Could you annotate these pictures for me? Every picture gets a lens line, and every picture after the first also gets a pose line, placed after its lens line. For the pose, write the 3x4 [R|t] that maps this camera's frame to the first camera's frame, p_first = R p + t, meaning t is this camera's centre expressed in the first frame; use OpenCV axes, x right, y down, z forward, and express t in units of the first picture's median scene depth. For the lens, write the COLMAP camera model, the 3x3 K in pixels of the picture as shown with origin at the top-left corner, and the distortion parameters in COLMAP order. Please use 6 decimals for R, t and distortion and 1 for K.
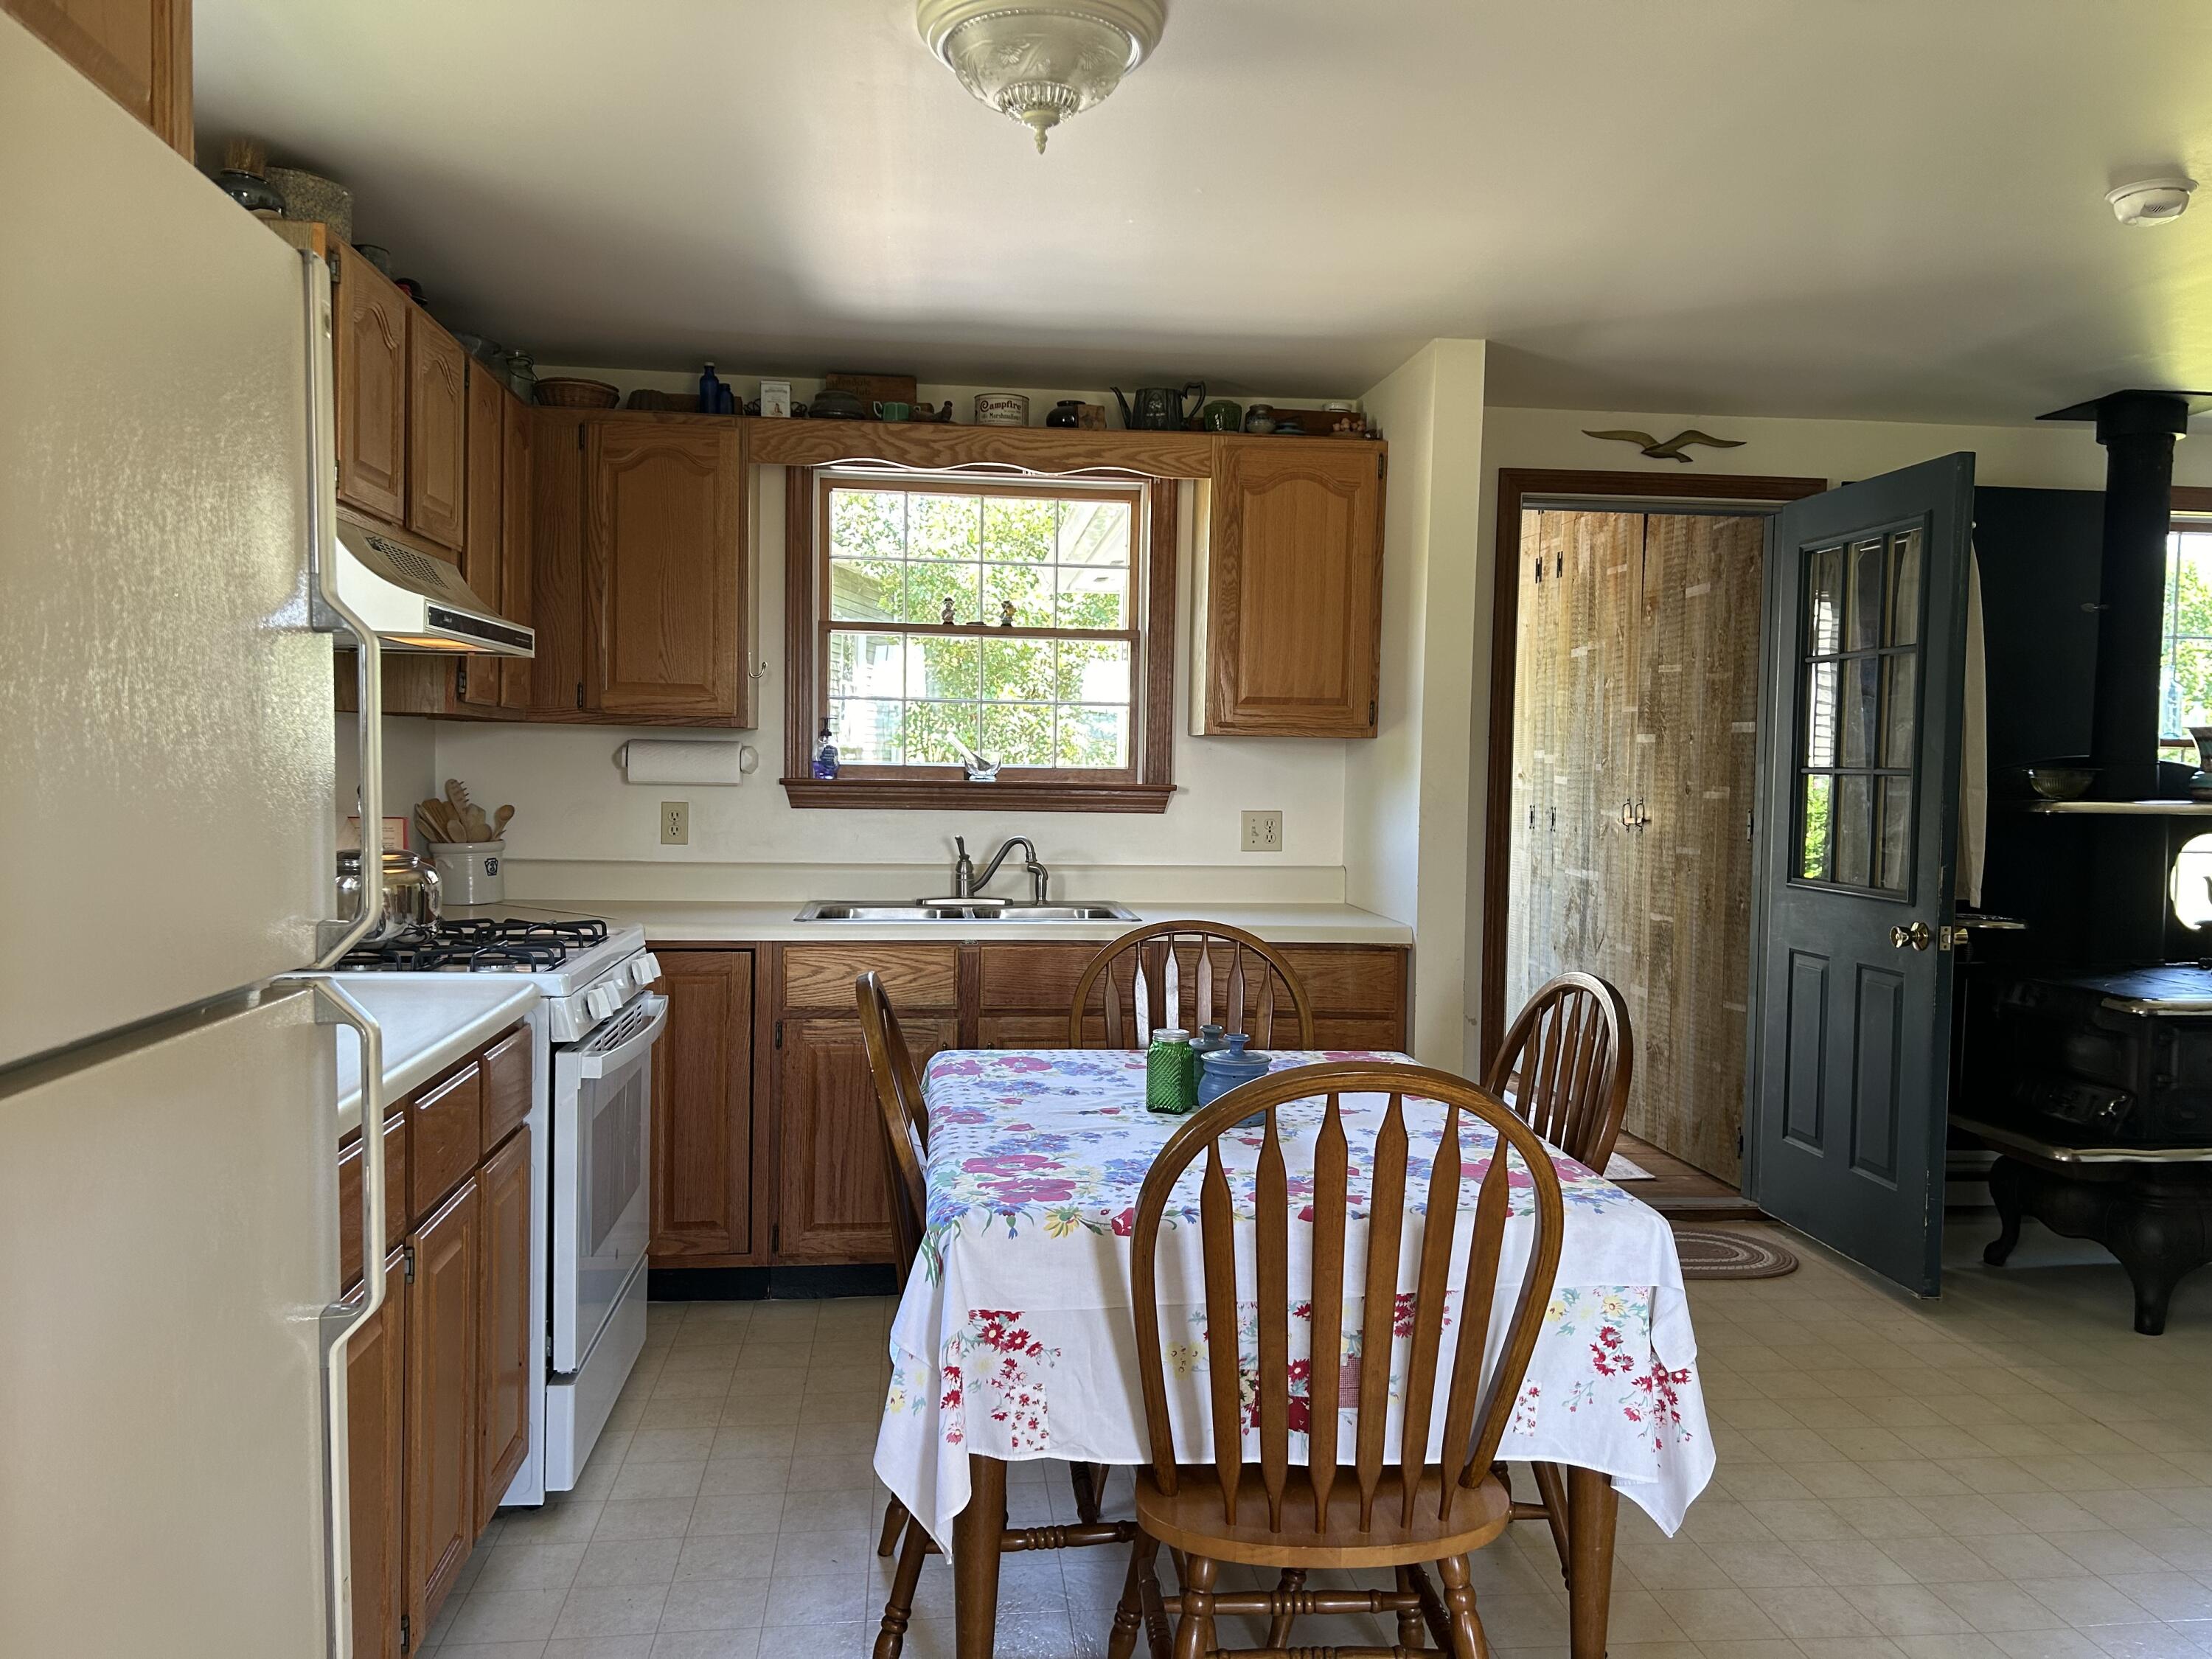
lens RADIAL K [[1643.2, 0, 1113.4], [0, 1643.2, 833.4], [0, 0, 1]] dist [0.130603, -0.121713]
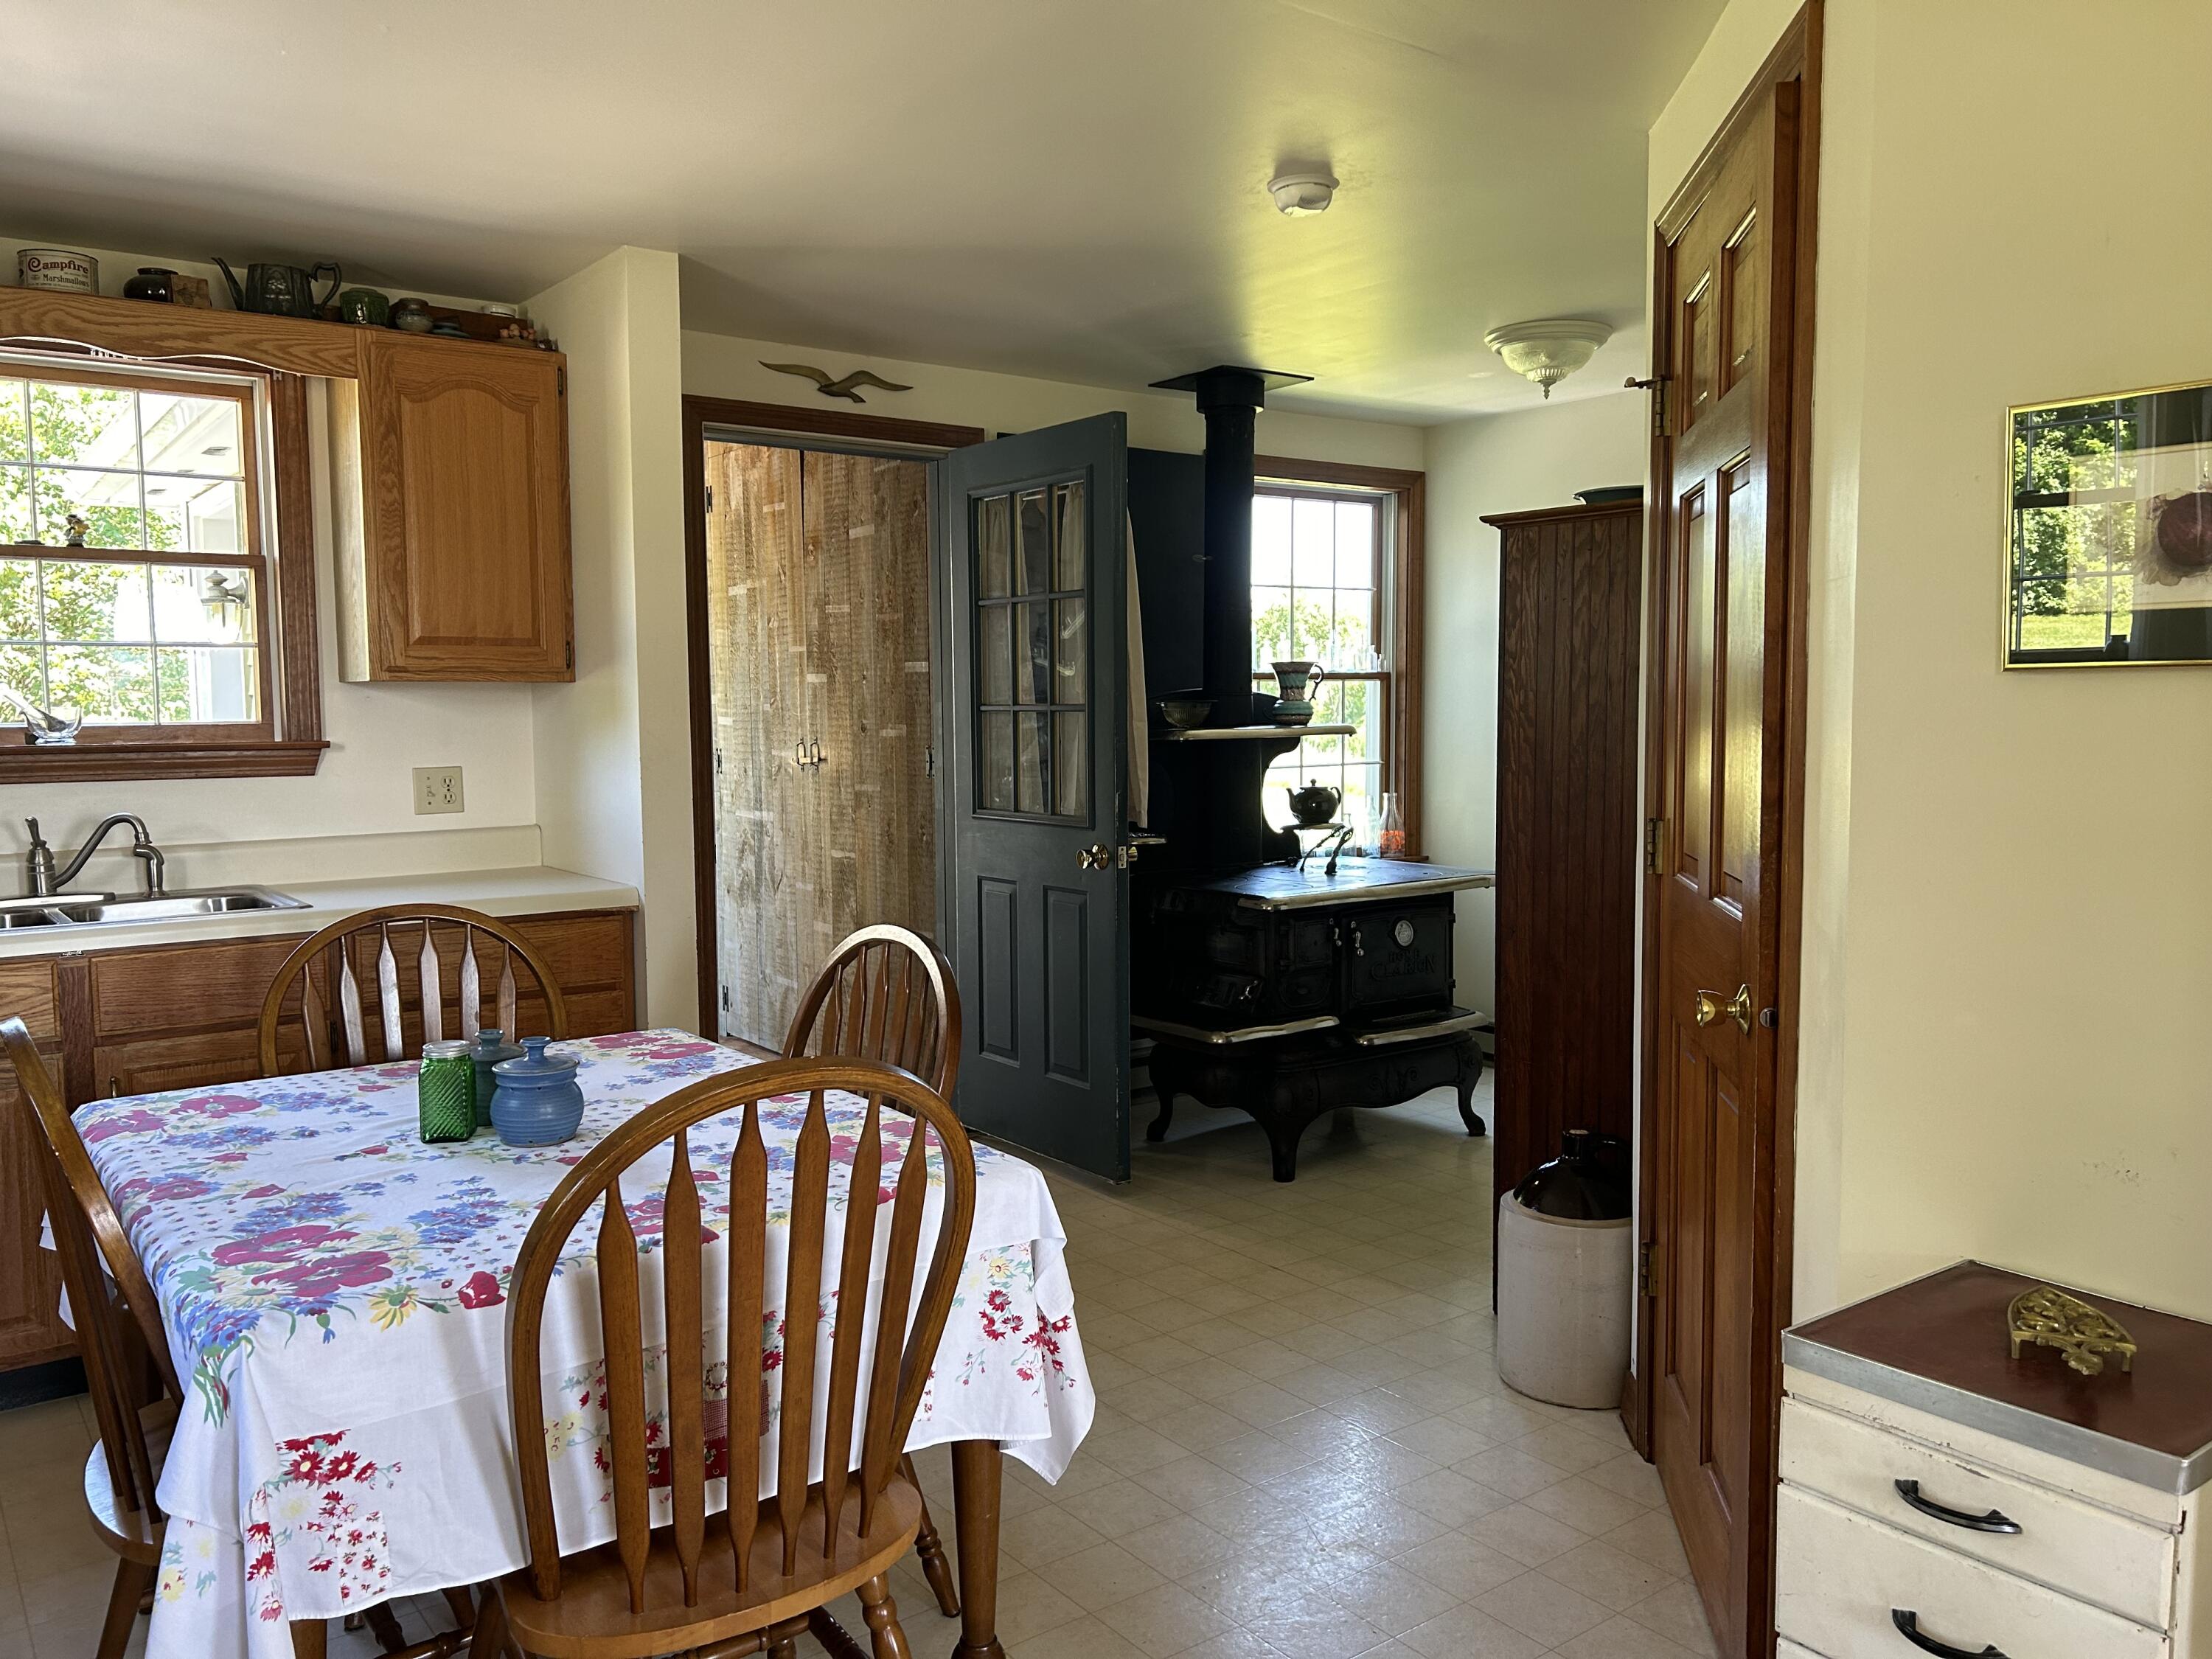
lens RADIAL K [[1661.0, 0, 1059.5], [0, 1661.0, 832.8], [0, 0, 1]] dist [0.127057, -0.124695]
pose [[0.876823, -0.064491, 0.476469, -0.055342], [0.046840, 0.997707, 0.048845, -0.008466], [-0.478526, -0.020511, 0.877834, 0.057740]]
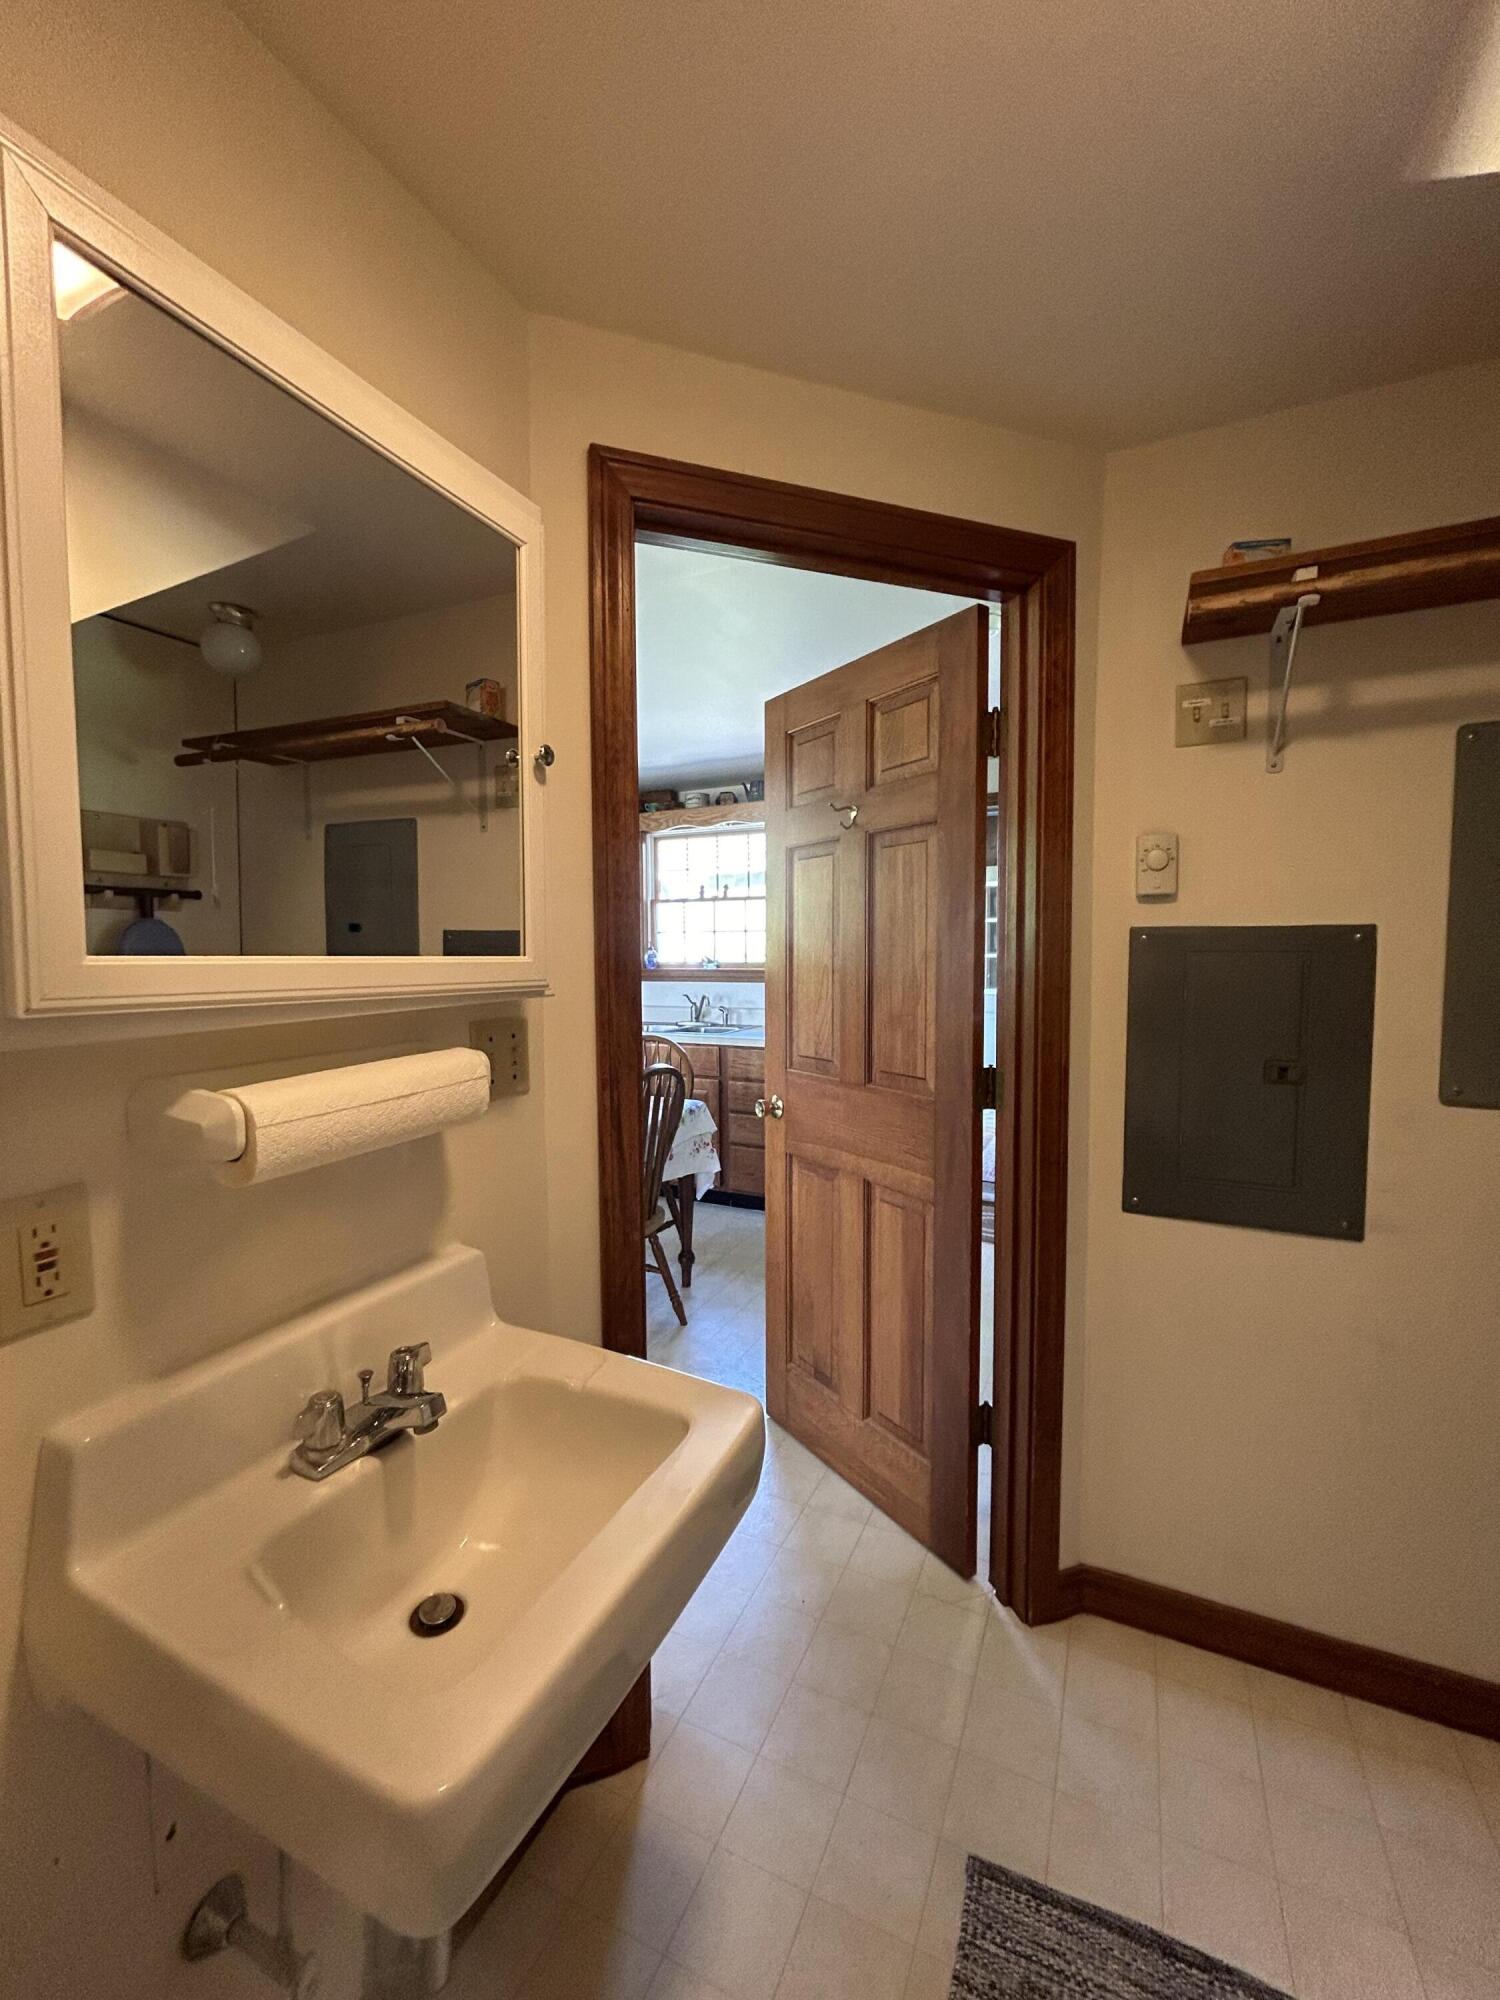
lens RADIAL K [[815.0, 0, 749.5], [0, 815.0, 1006.7], [0, 0, 1]] dist [-0.001637, 0.000460]
pose [[0.841226, 0.013827, -0.540507, 0.595137], [-0.003468, 0.999790, 0.020179, -0.004285], [0.540672, -0.015100, 0.841098, 0.132779]]
